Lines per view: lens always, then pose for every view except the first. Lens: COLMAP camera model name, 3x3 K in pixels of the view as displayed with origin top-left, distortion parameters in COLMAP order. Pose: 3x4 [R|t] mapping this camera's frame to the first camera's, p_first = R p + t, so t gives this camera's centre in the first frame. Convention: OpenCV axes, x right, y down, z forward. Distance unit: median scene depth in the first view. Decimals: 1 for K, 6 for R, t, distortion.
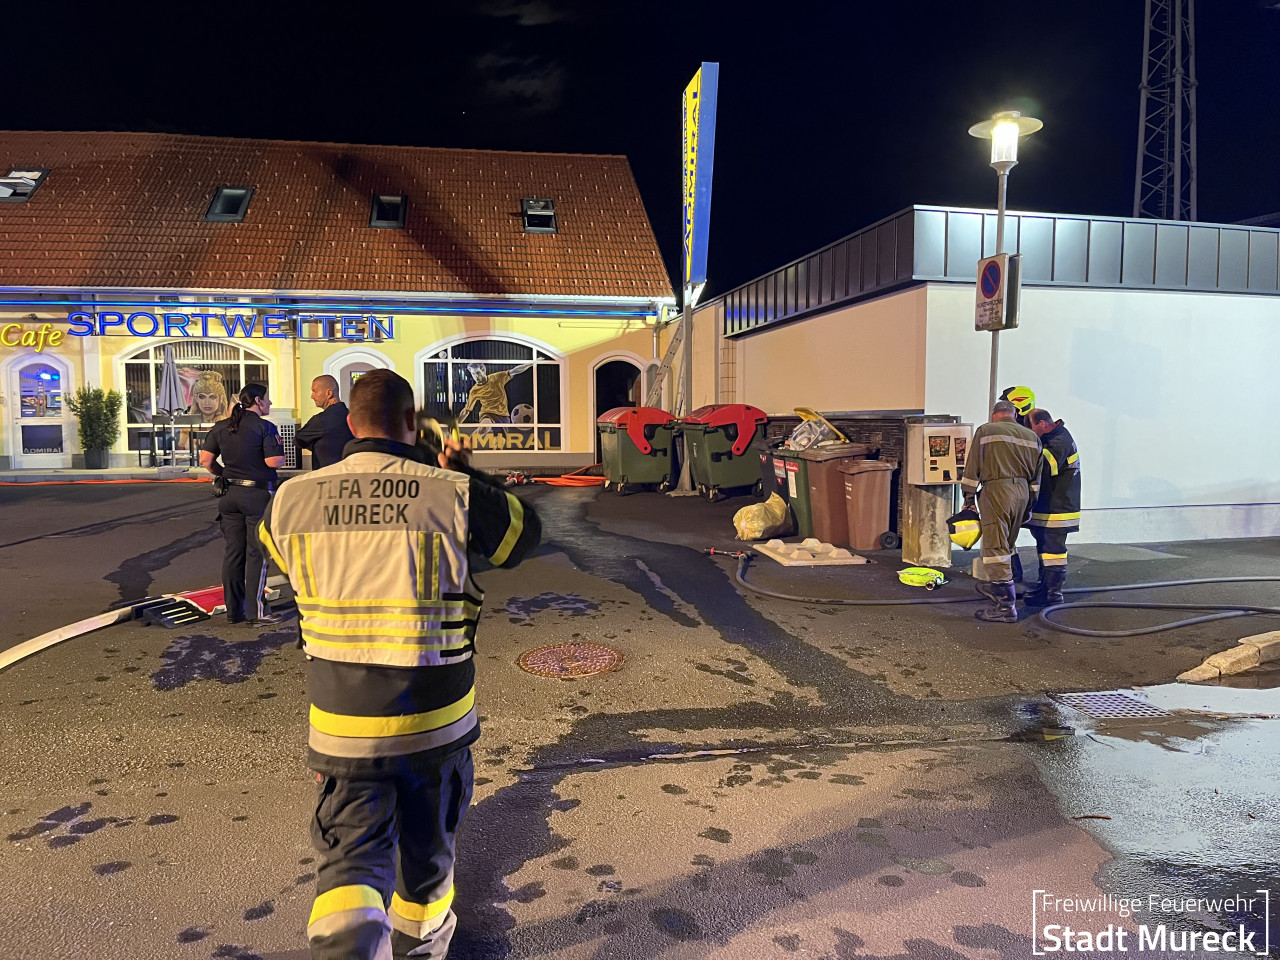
lens RADIAL K [[965.8, 0, 657.9], [0, 965.8, 488.2], [0, 0, 1]] dist [0.060919, -0.085816]
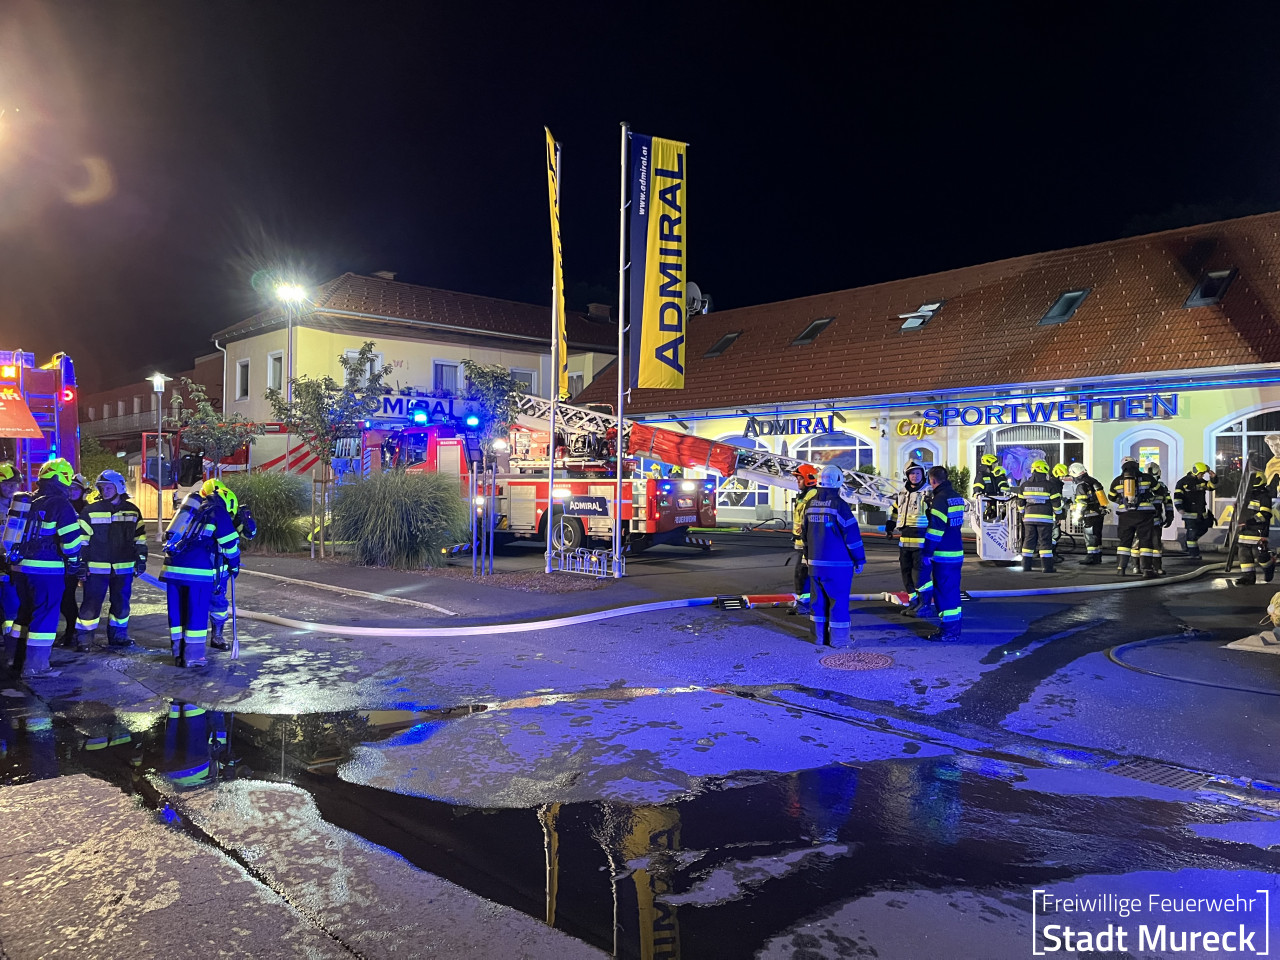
lens RADIAL K [[965.8, 0, 648.3], [0, 965.8, 467.9], [0, 0, 1]] dist [0.060919, -0.085816]
pose [[0.534051, -0.007713, -0.845417, 0.293832], [-0.070535, 0.996066, -0.053645, -0.002436], [0.842505, 0.088281, 0.531406, -0.020039]]
